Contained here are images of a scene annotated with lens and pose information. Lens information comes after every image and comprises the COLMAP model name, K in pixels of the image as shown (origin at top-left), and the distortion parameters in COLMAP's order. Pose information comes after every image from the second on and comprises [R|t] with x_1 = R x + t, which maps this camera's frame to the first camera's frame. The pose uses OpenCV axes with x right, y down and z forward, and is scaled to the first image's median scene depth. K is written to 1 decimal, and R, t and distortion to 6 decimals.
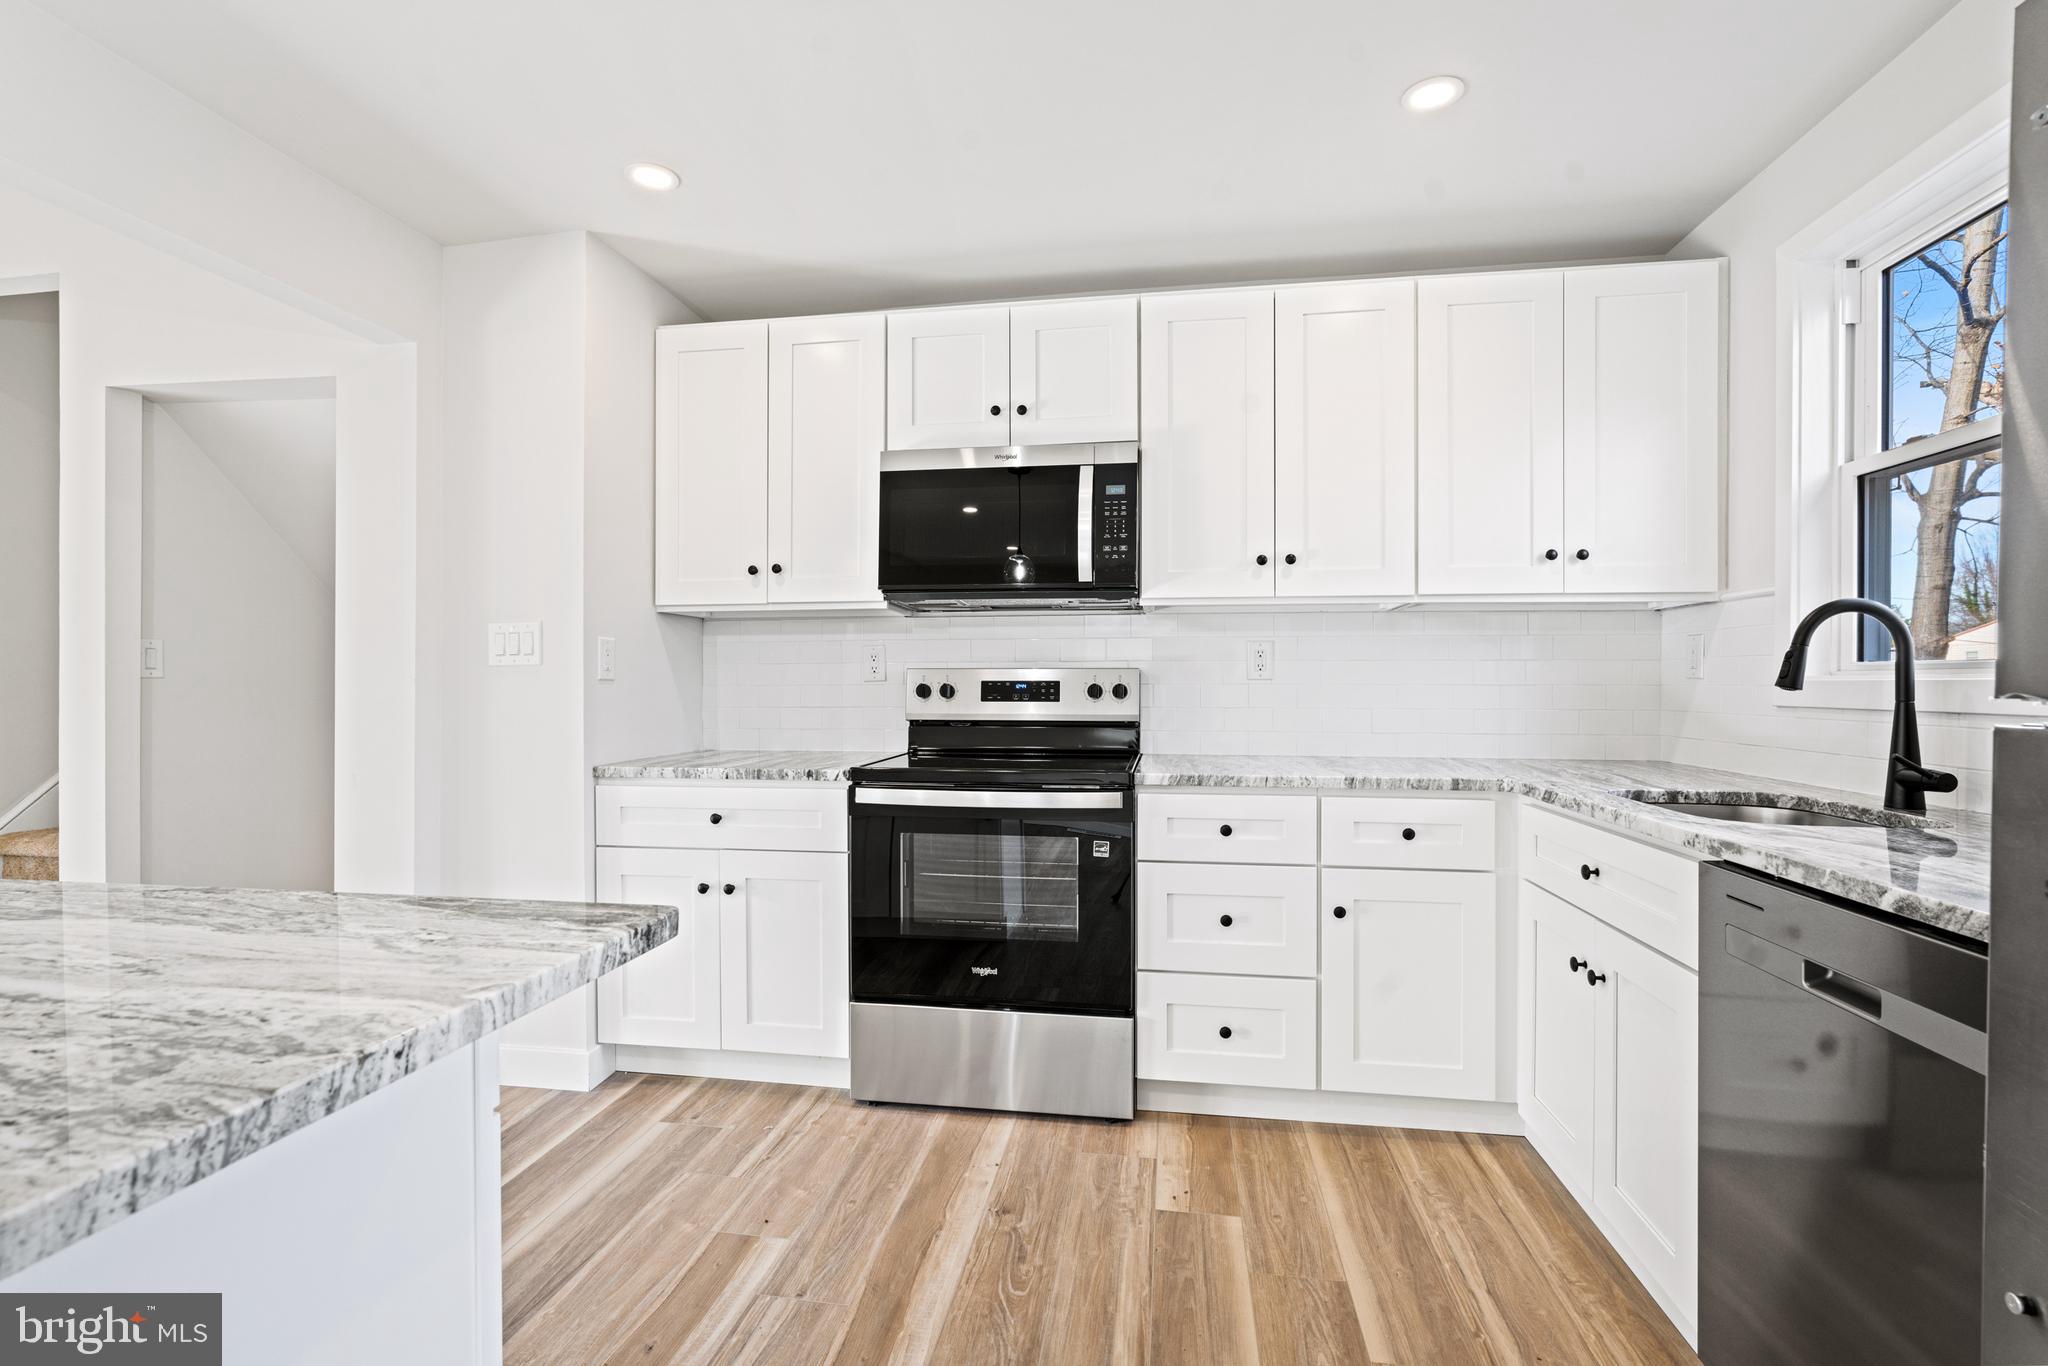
lens RADIAL K [[923.8, 0, 1023.3], [0, 923.8, 684.3], [0, 0, 1]] dist [-0.009699, 0.002537]
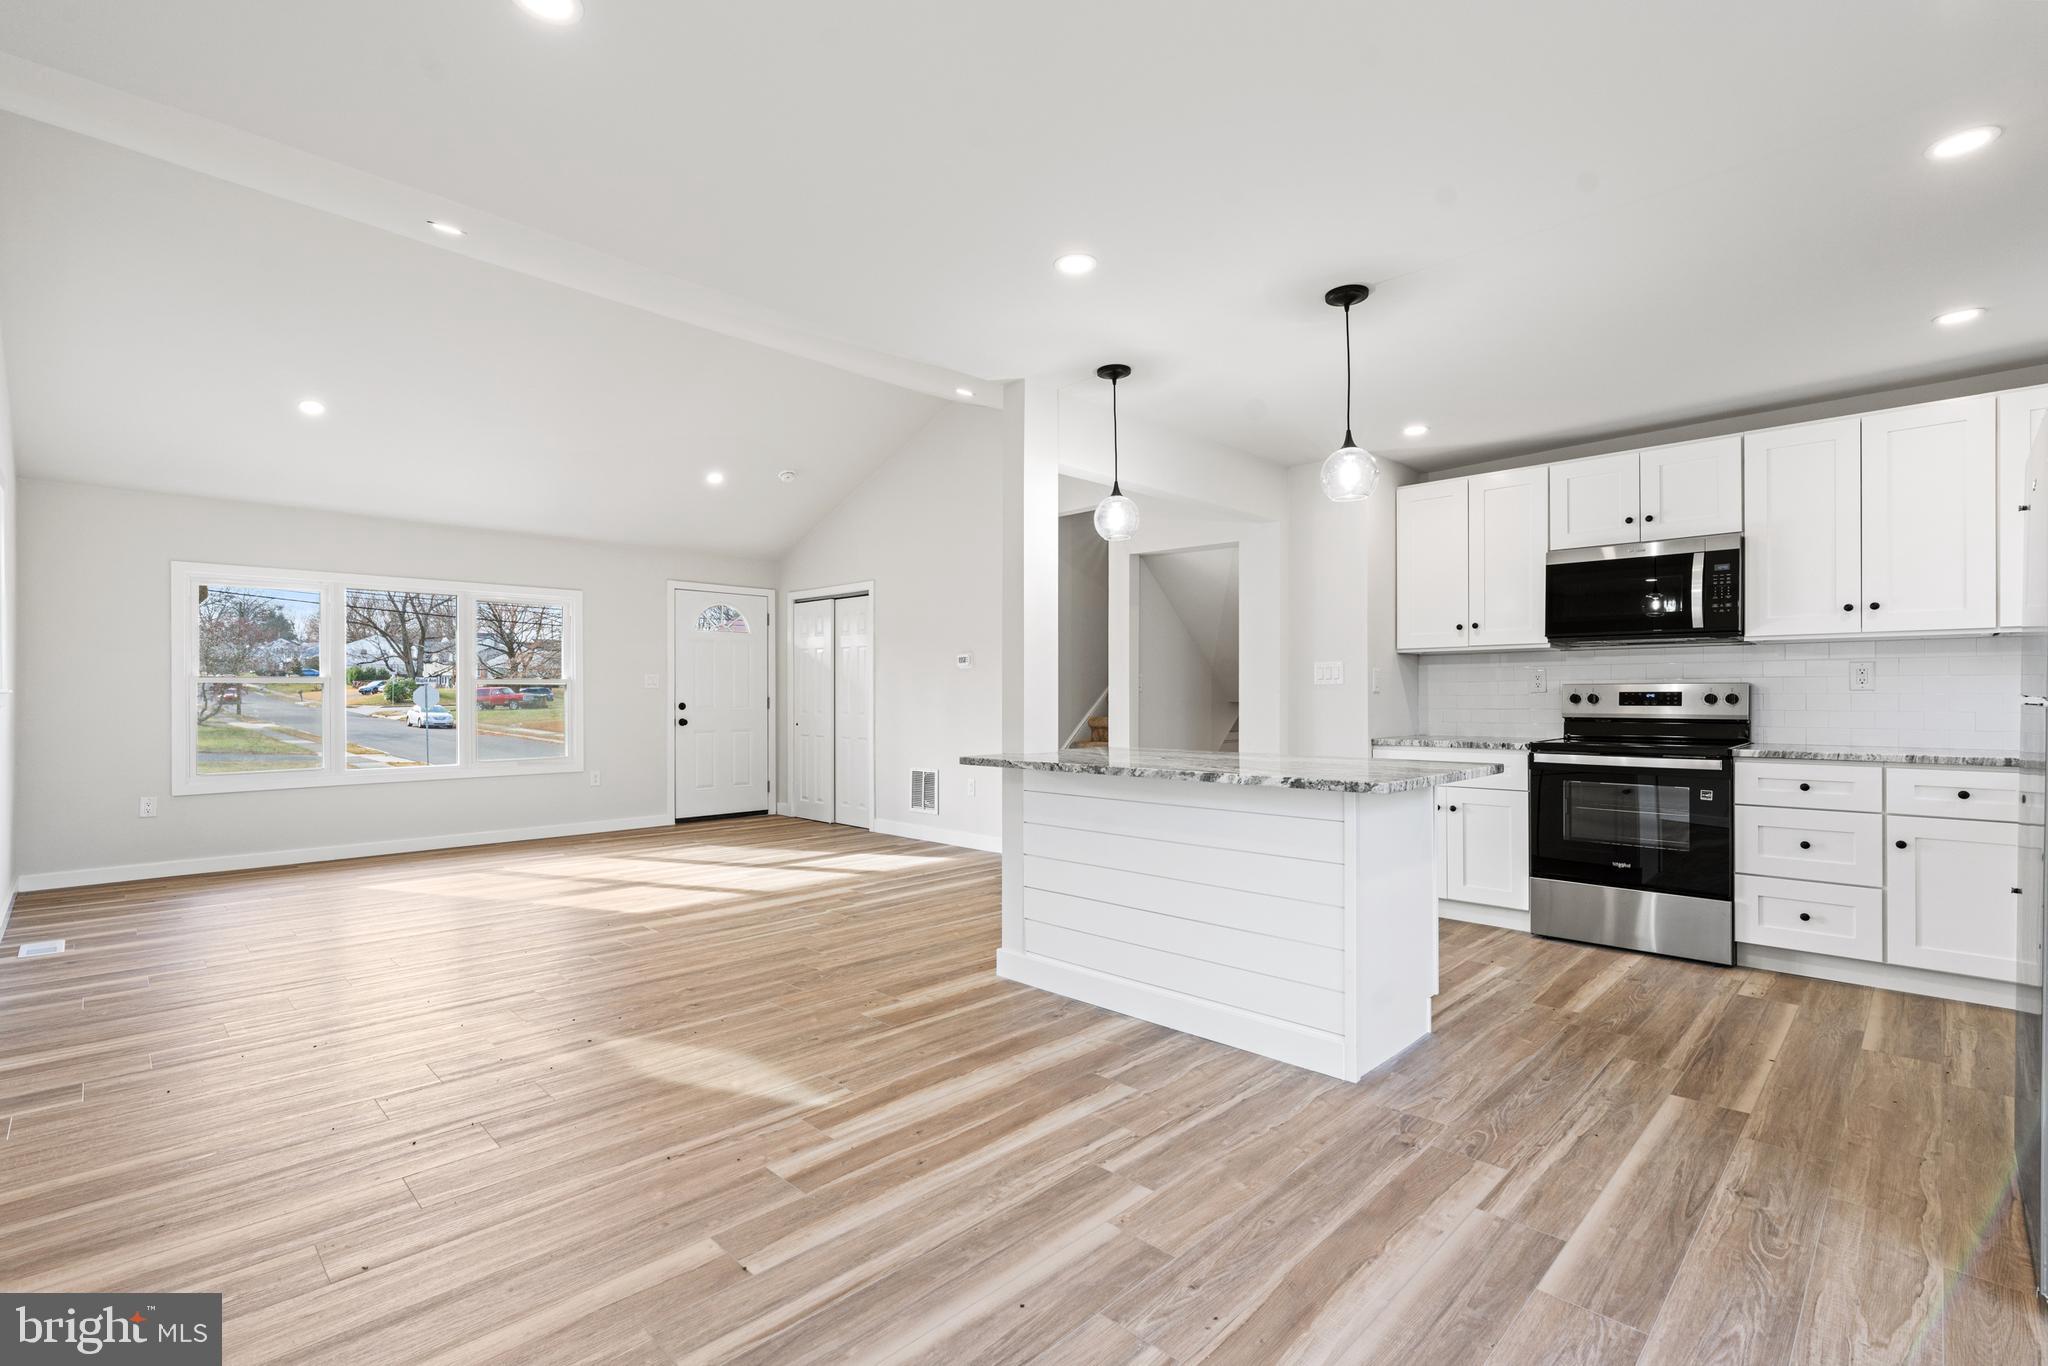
lens RADIAL K [[923.8, 0, 1016.3], [0, 923.8, 696.6], [0, 0, 1]] dist [-0.009699, 0.002537]
pose [[0.810457, -0.000981, -0.585797, 0.046553], [0.000042, 0.999999, -0.001617, 0.007429], [0.585797, 0.001286, 0.810456, -0.997344]]
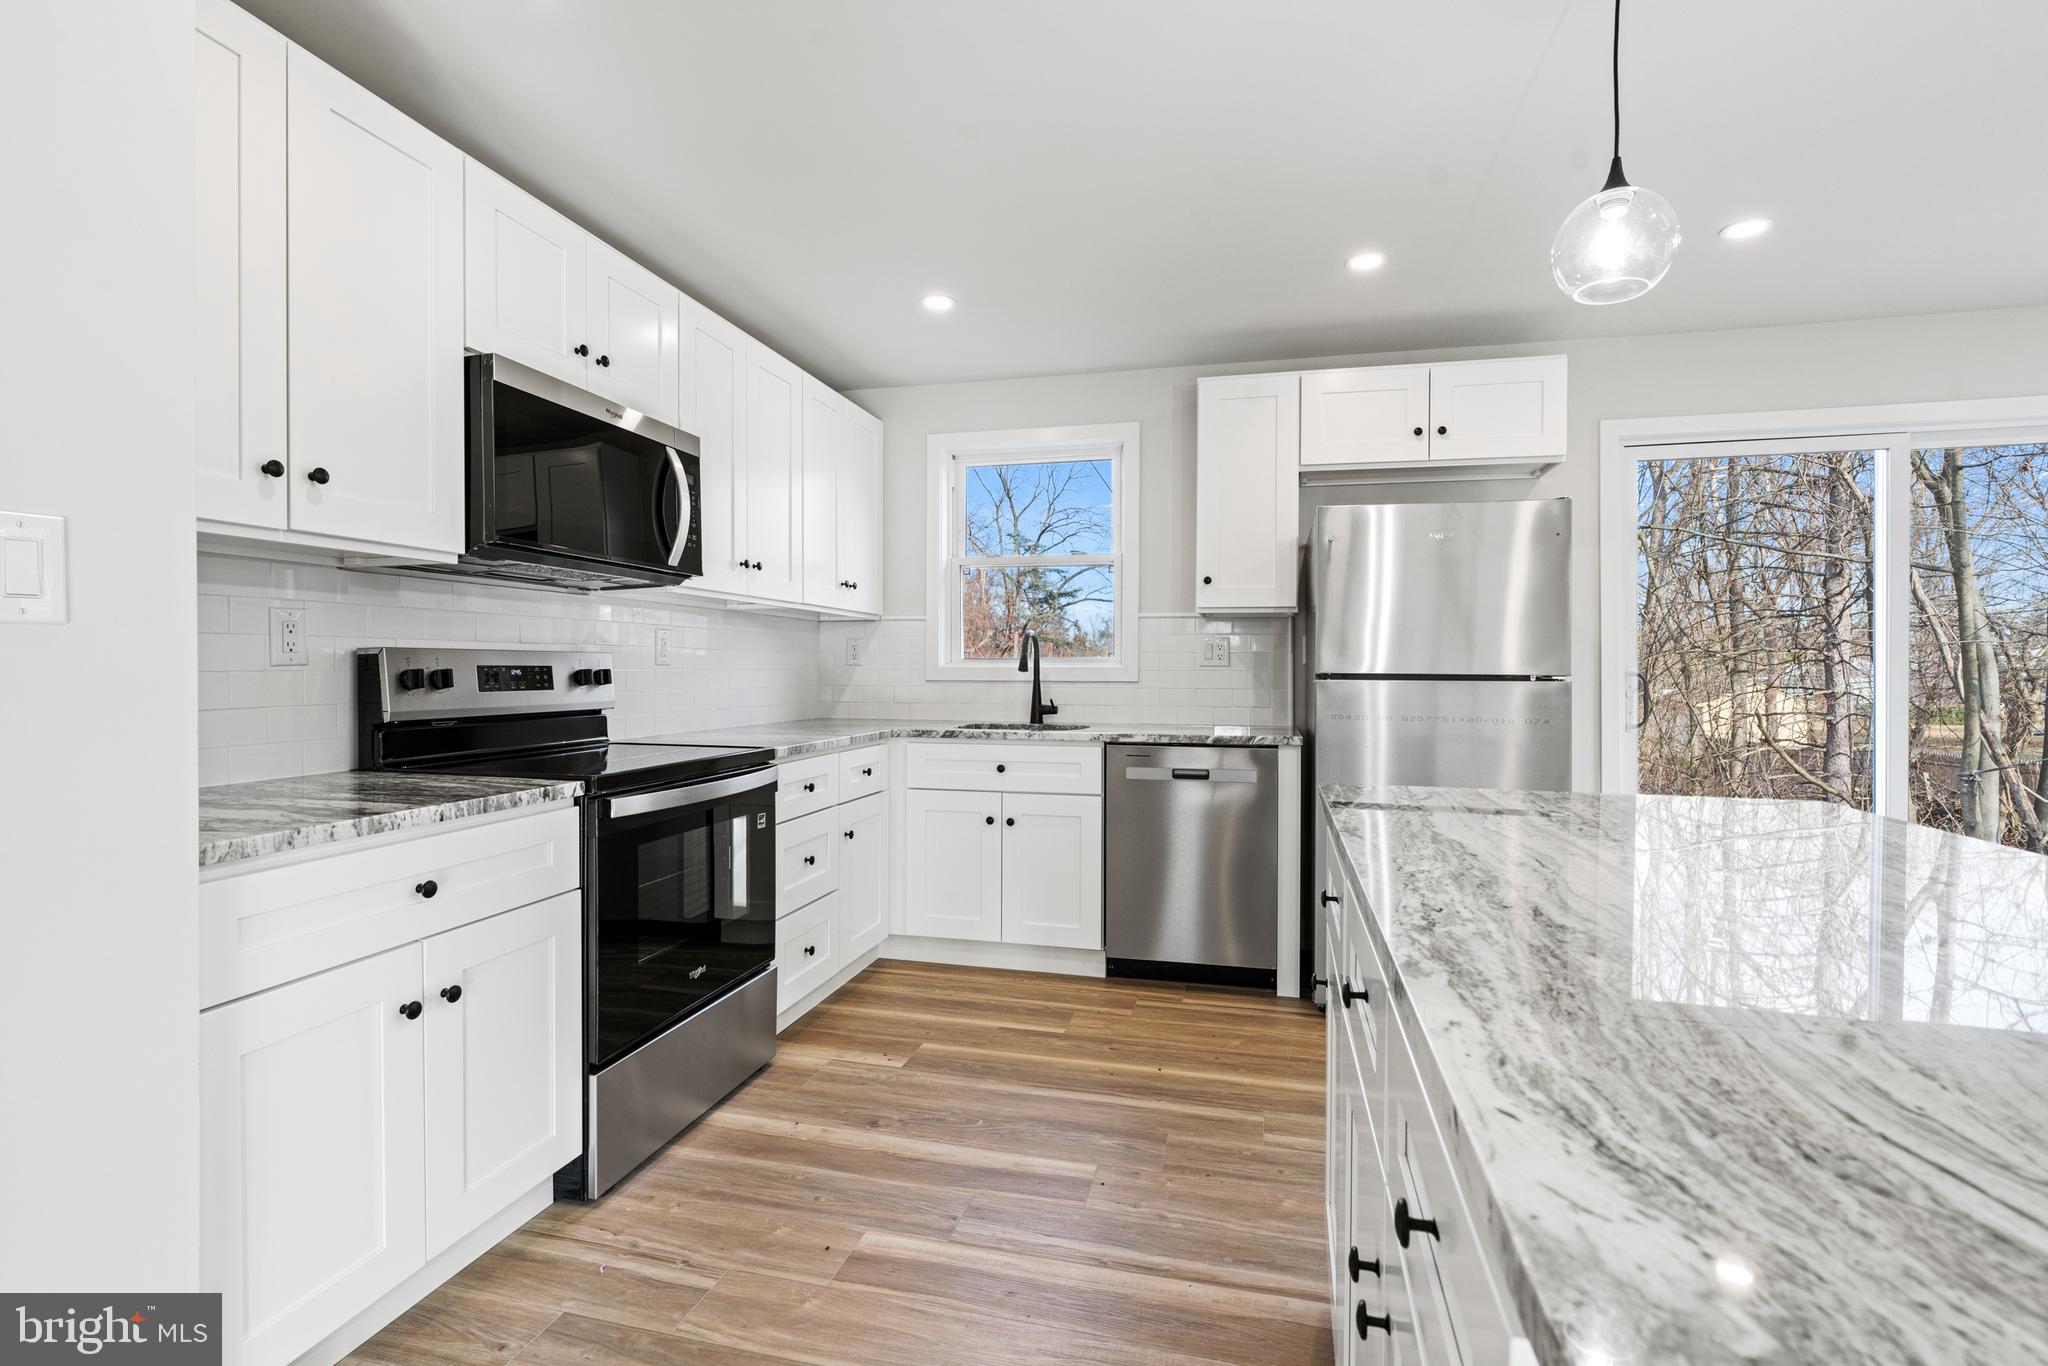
lens RADIAL K [[923.8, 0, 1029.4], [0, 923.8, 675.4], [0, 0, 1]] dist [-0.009699, 0.002537]
pose [[0.087471, -0.006002, 0.996149, -0.947776], [-0.000044, 0.999982, 0.006029, 0.000191], [-0.996167, -0.000571, 0.087469, 0.574637]]
